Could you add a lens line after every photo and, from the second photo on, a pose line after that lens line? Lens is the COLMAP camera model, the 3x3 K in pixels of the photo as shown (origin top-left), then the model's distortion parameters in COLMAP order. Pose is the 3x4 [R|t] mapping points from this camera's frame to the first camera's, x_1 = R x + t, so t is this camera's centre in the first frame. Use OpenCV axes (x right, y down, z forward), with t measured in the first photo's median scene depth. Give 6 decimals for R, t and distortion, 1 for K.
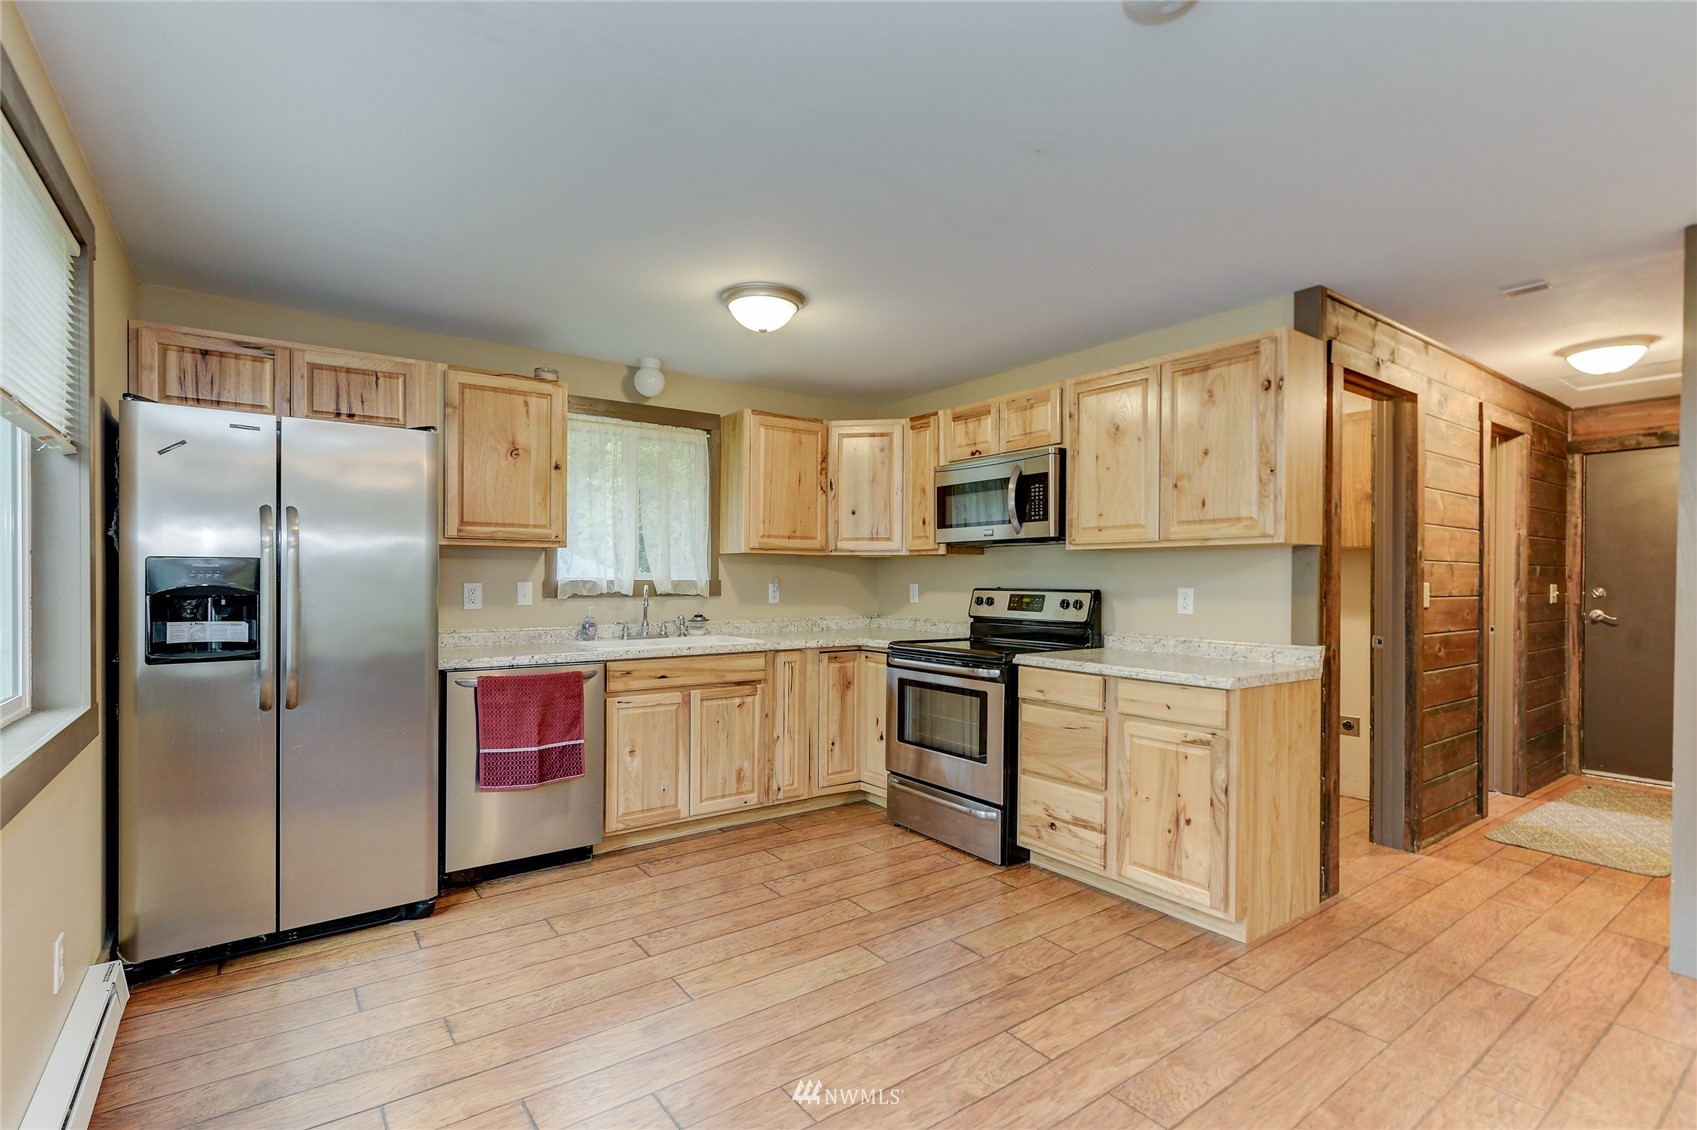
lens RADIAL K [[794.2, 0, 838.1], [0, 794.2, 579.9], [0, 0, 1]] dist [-0.002537, -0.000247]
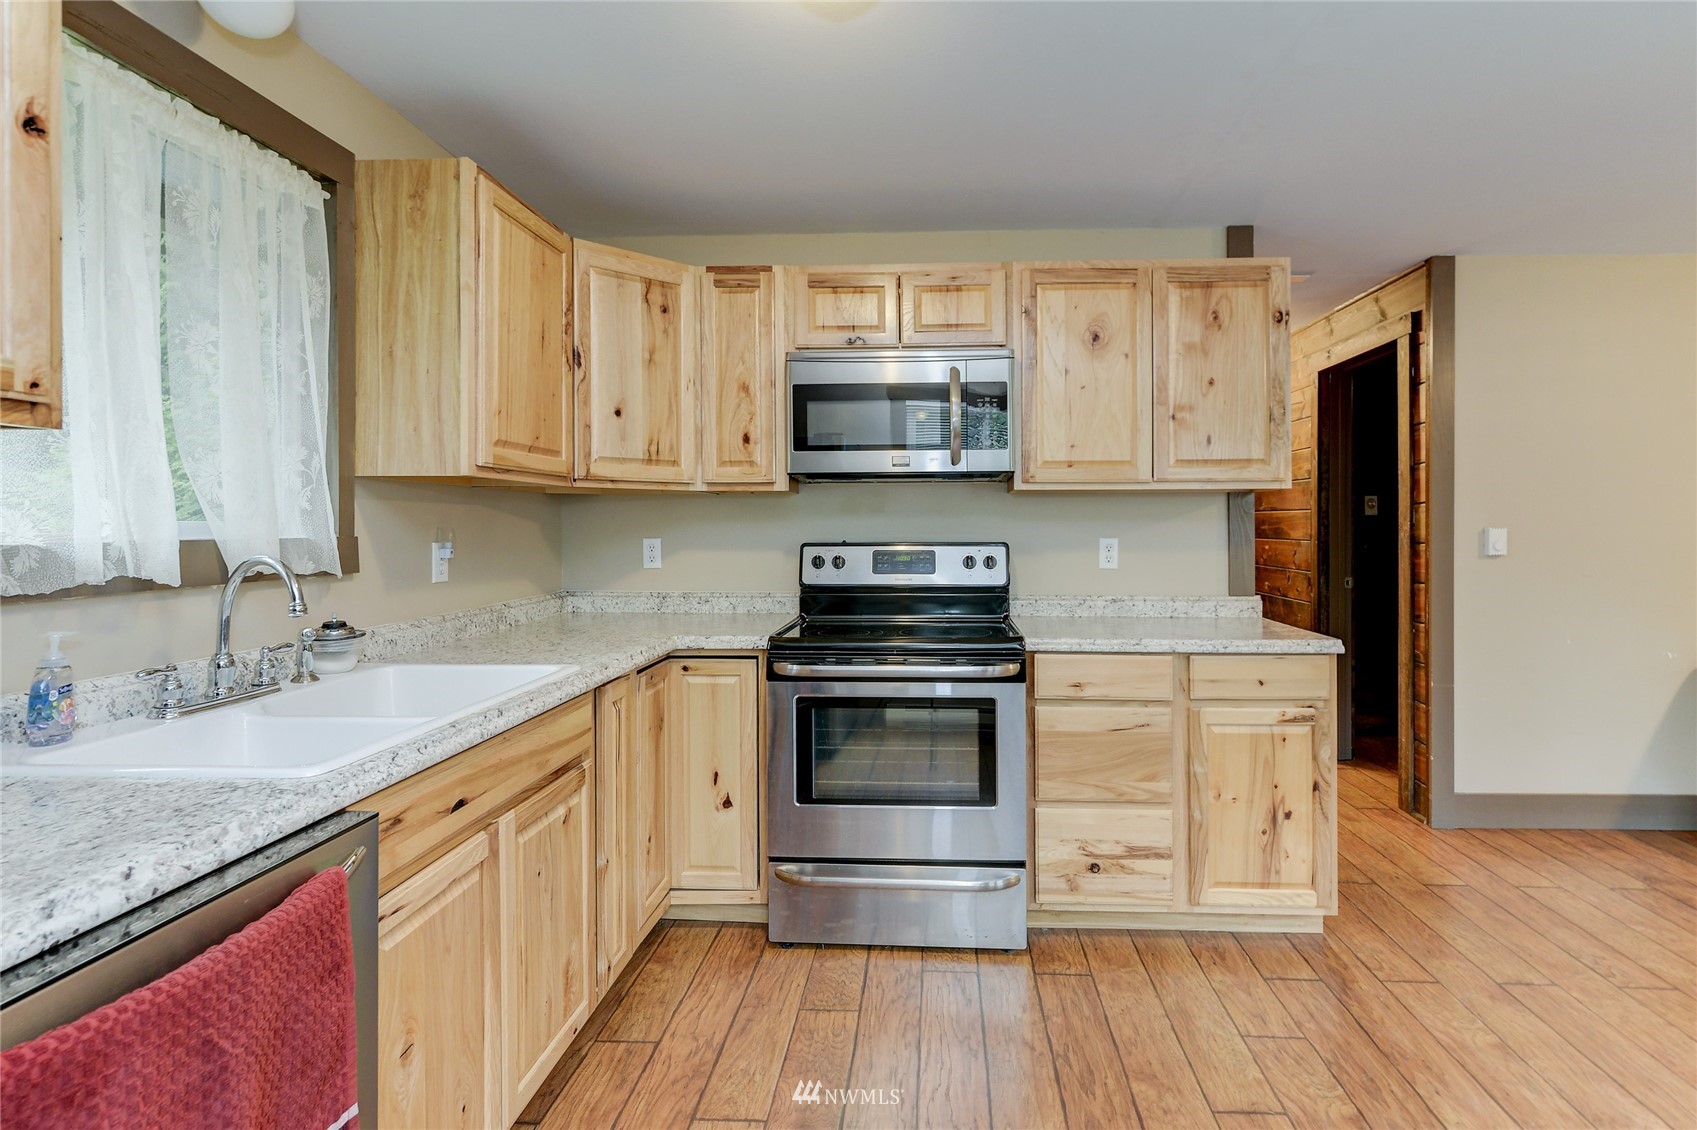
lens RADIAL K [[838.0, 0, 915.3], [0, 838.0, 520.5], [0, 0, 1]] dist [-0.001710, 0.000388]
pose [[0.618434, -0.001798, 0.785835, -0.401346], [0.006076, 0.999978, -0.002494, -0.007640], [-0.785814, 0.006317, 0.618431, 0.600499]]
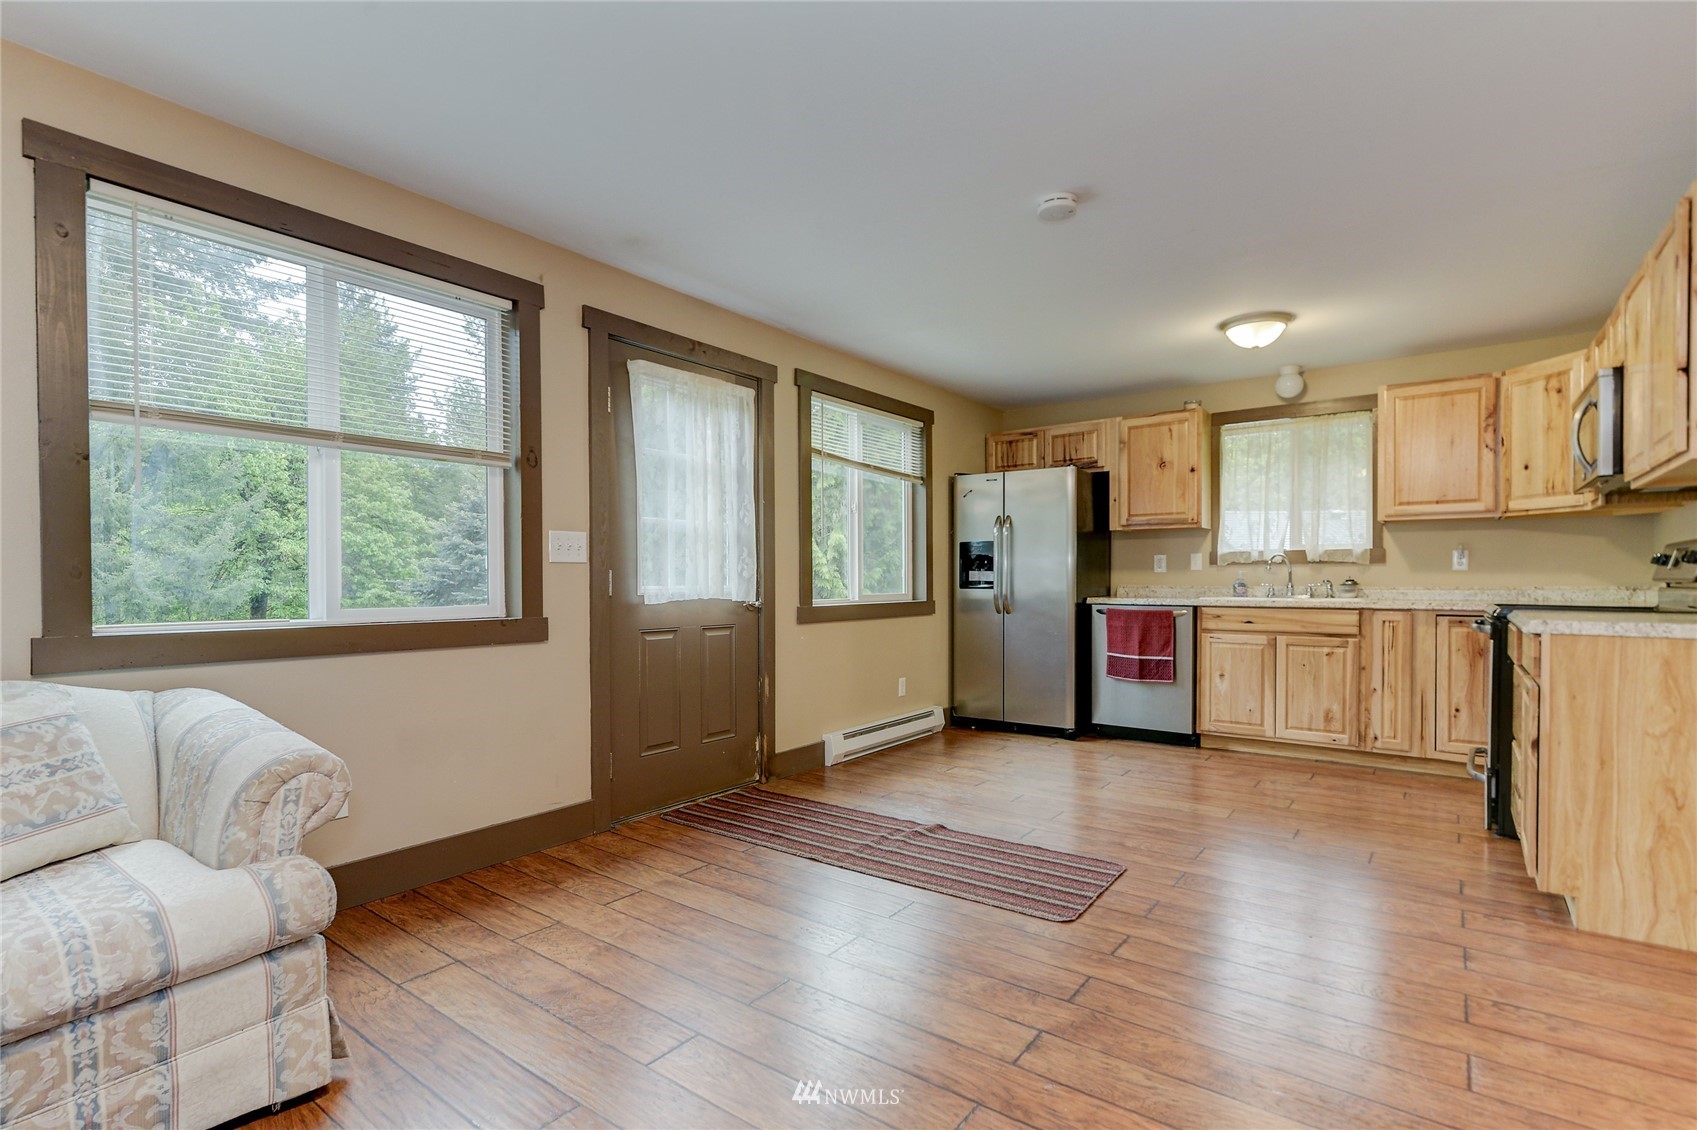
lens RADIAL K [[804.2, 0, 800.1], [0, 804.2, 582.0], [0, 0, 1]] dist [0.001060, -0.000093]
pose [[0.257616, 0.000245, -0.966247, 0.880481], [-0.002563, 0.999997, -0.000430, 0.061350], [0.966244, 0.002588, 0.257616, -0.041256]]
